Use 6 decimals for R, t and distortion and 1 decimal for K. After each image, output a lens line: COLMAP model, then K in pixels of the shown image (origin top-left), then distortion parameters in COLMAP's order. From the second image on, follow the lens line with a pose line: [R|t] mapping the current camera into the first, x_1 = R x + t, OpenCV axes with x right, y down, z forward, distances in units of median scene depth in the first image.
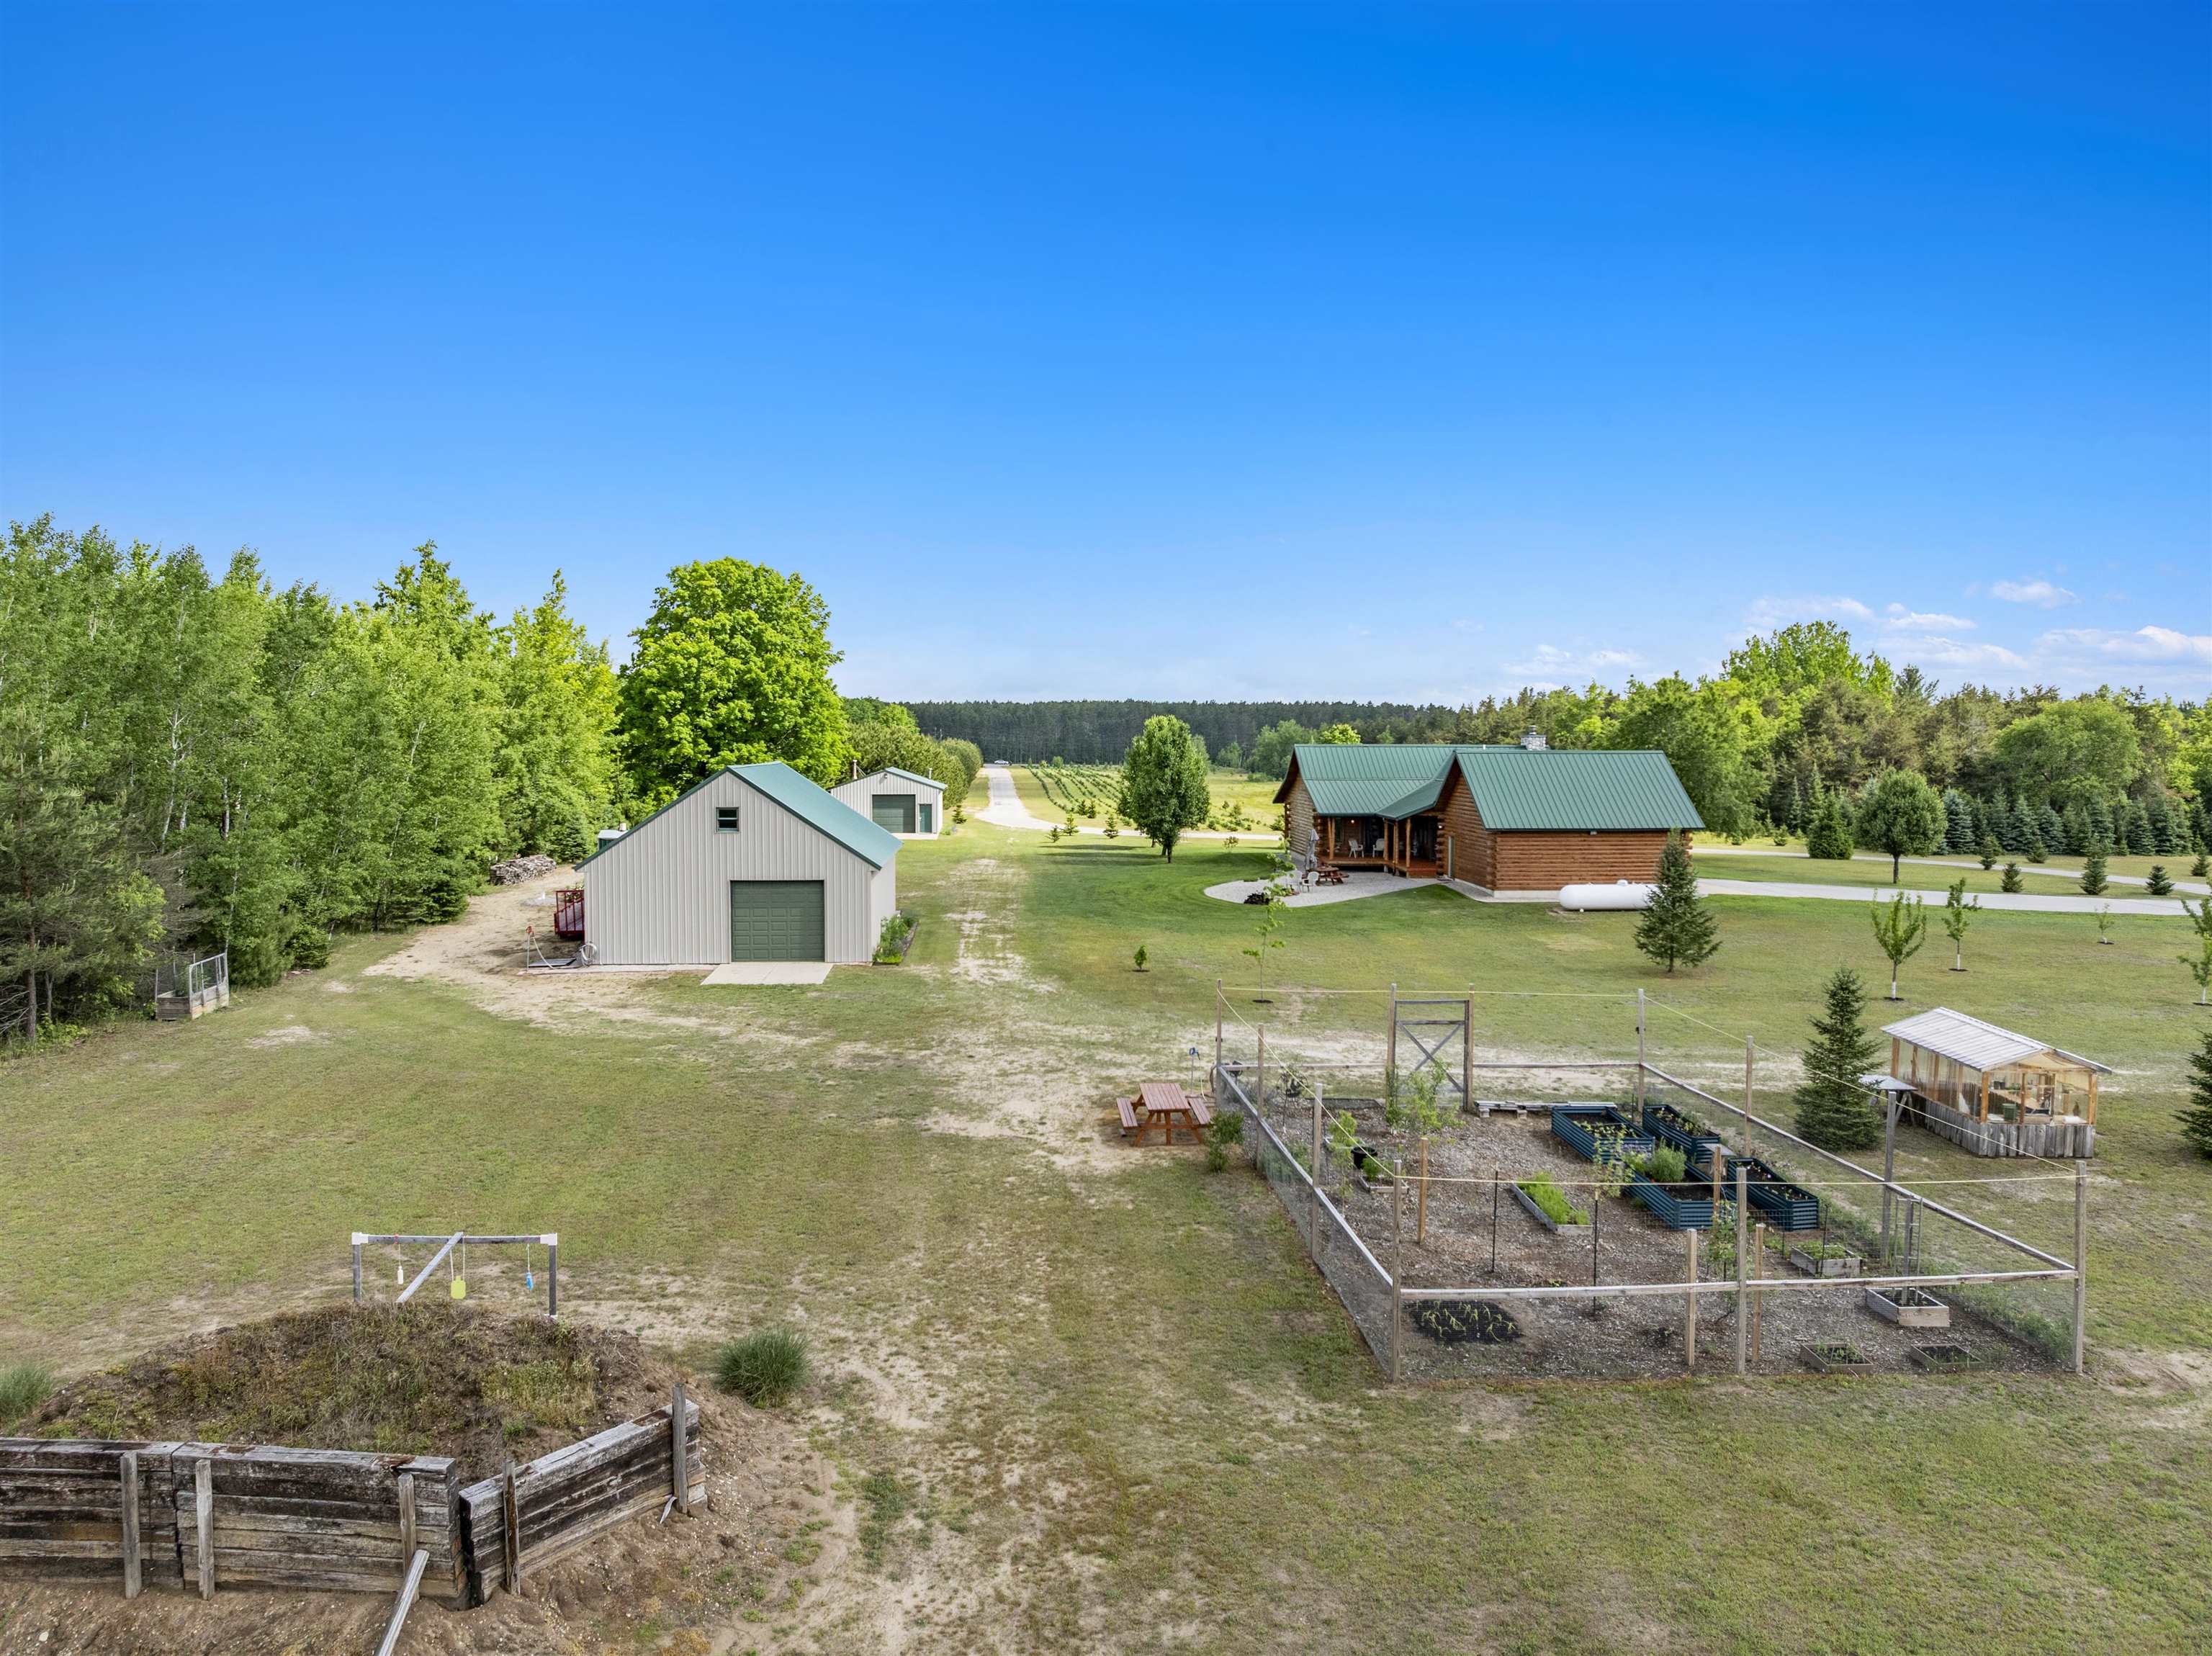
lens RADIAL K [[1539.9, 0, 1105.1], [0, 1539.9, 827.0], [0, 0, 1]] dist [-0.001121, -0.000226]
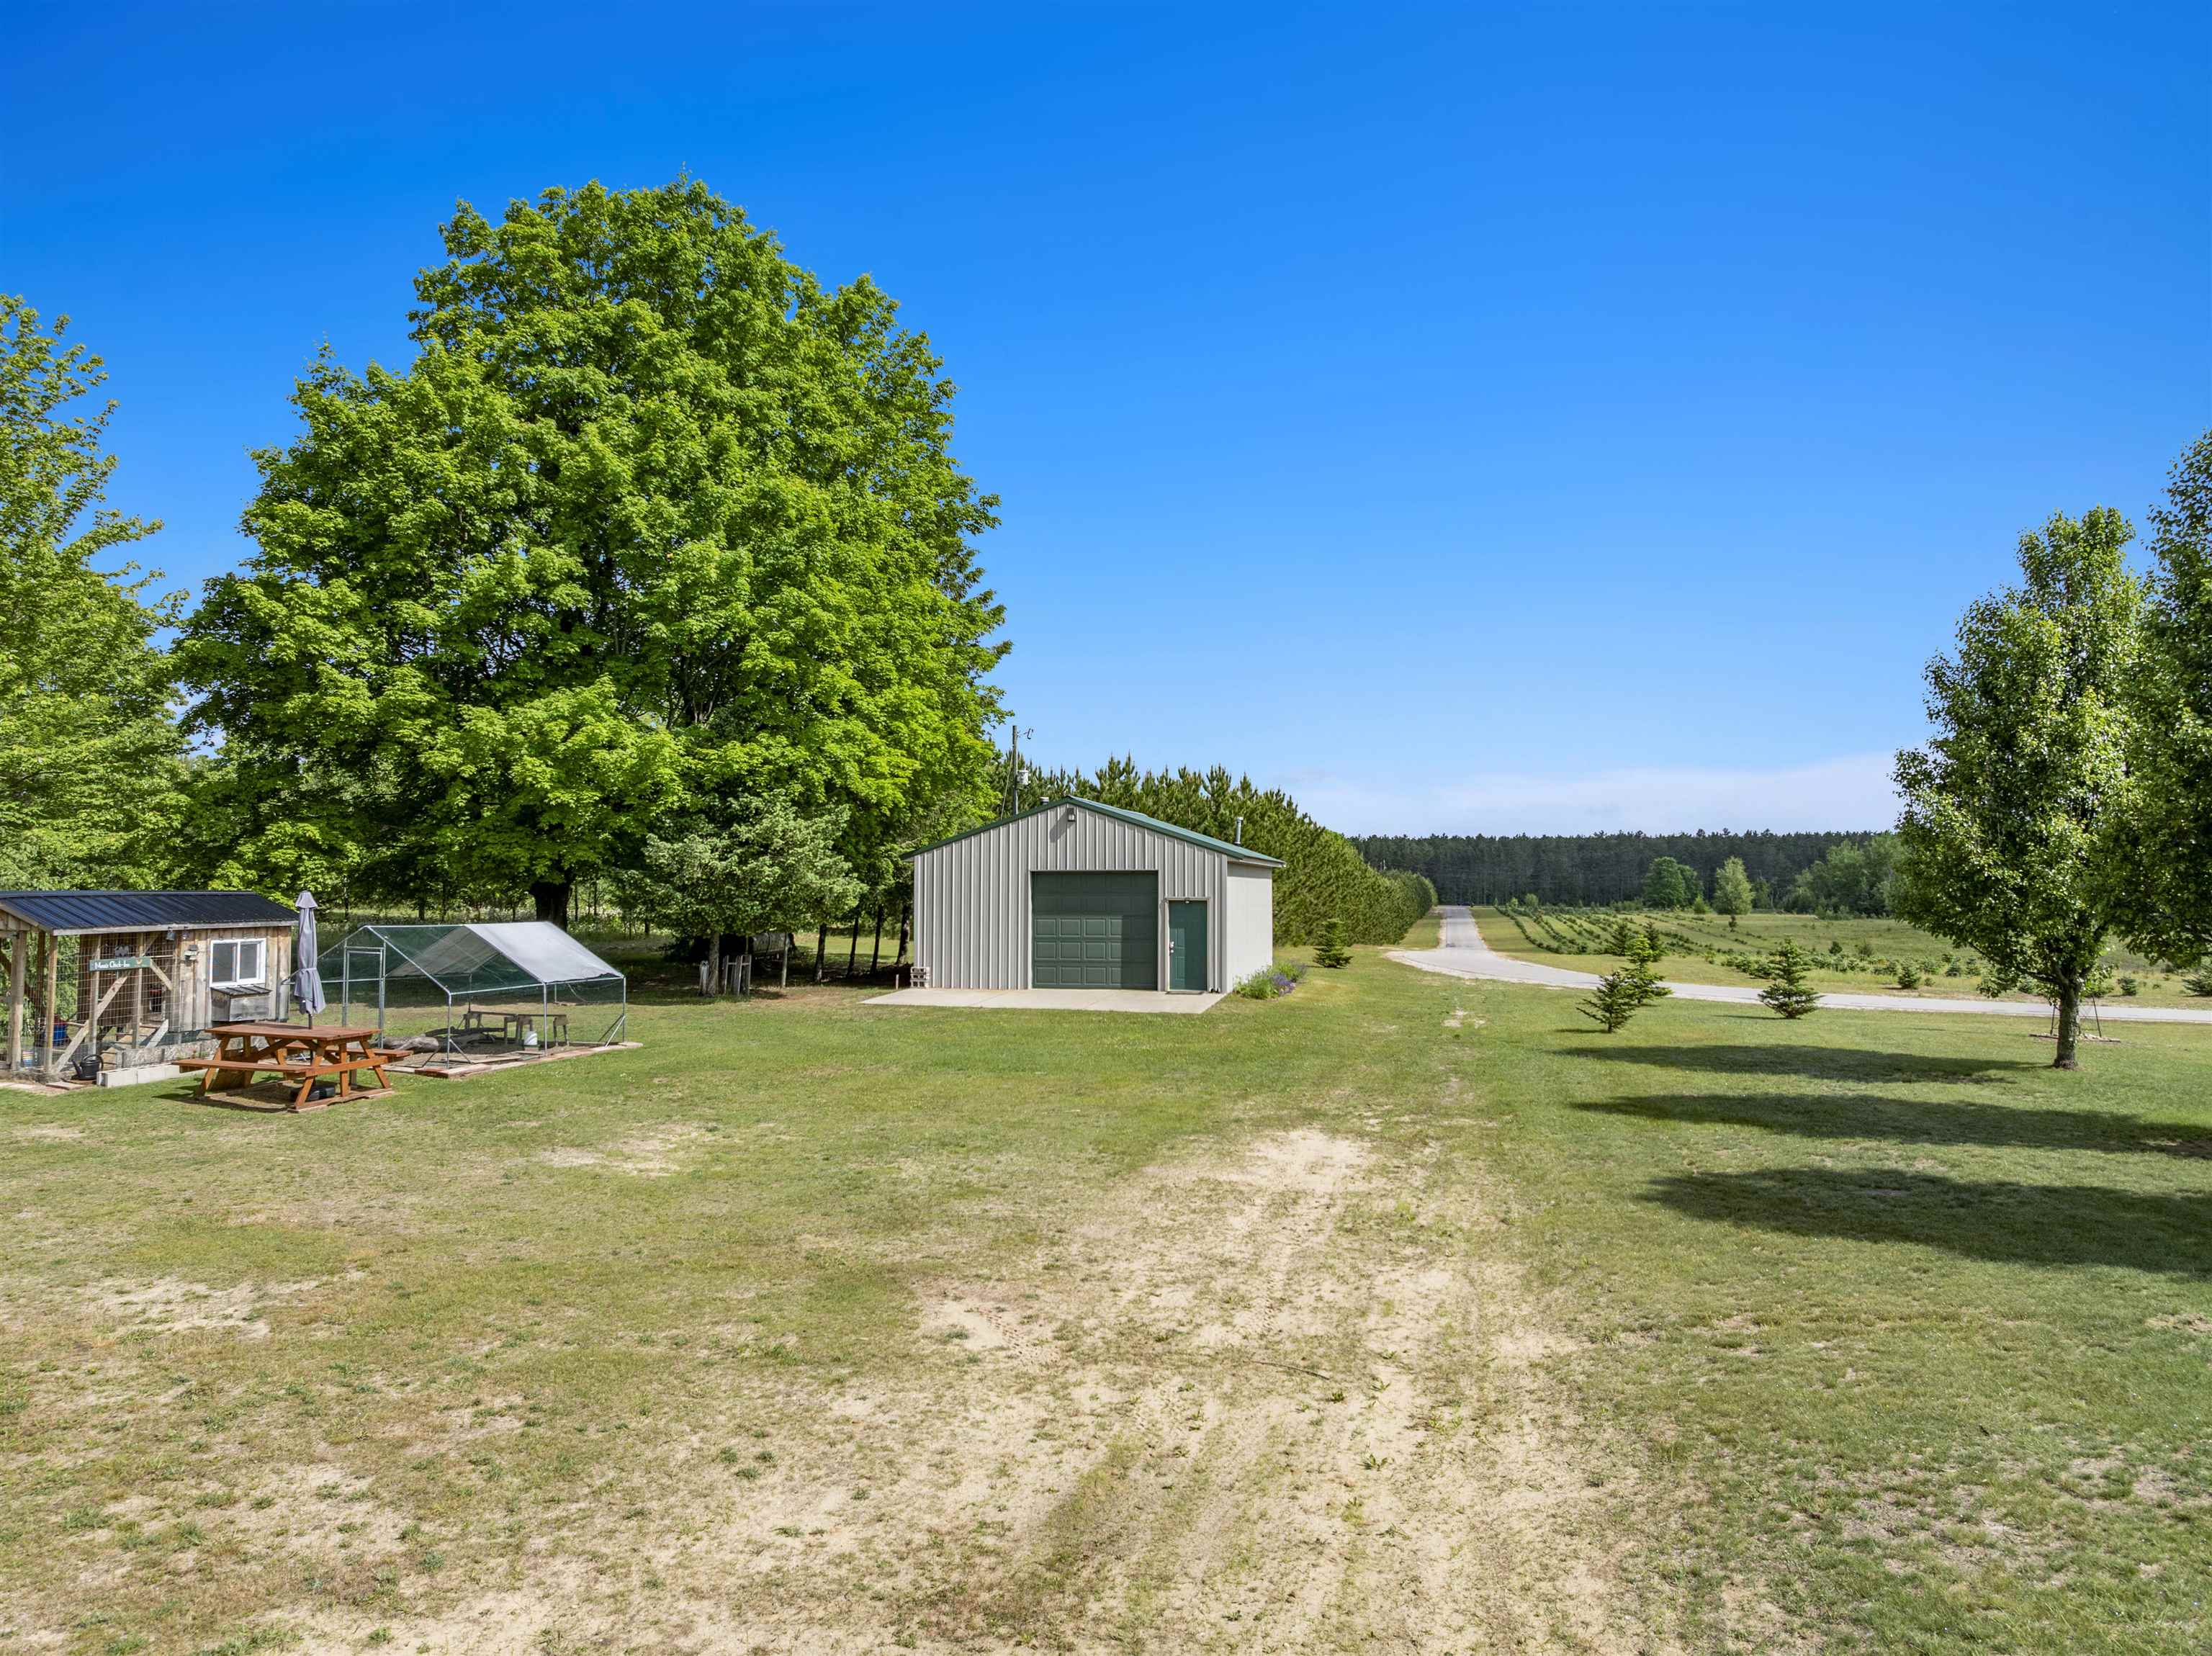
lens RADIAL K [[1539.9, 0, 1101.3], [0, 1539.9, 828.3], [0, 0, 1]] dist [-0.001121, -0.000226]
pose [[0.955629, -0.008413, -0.294454, -0.037779], [-0.019773, 0.995506, -0.092616, 0.000140], [0.293910, 0.094329, 0.951167, 0.683857]]
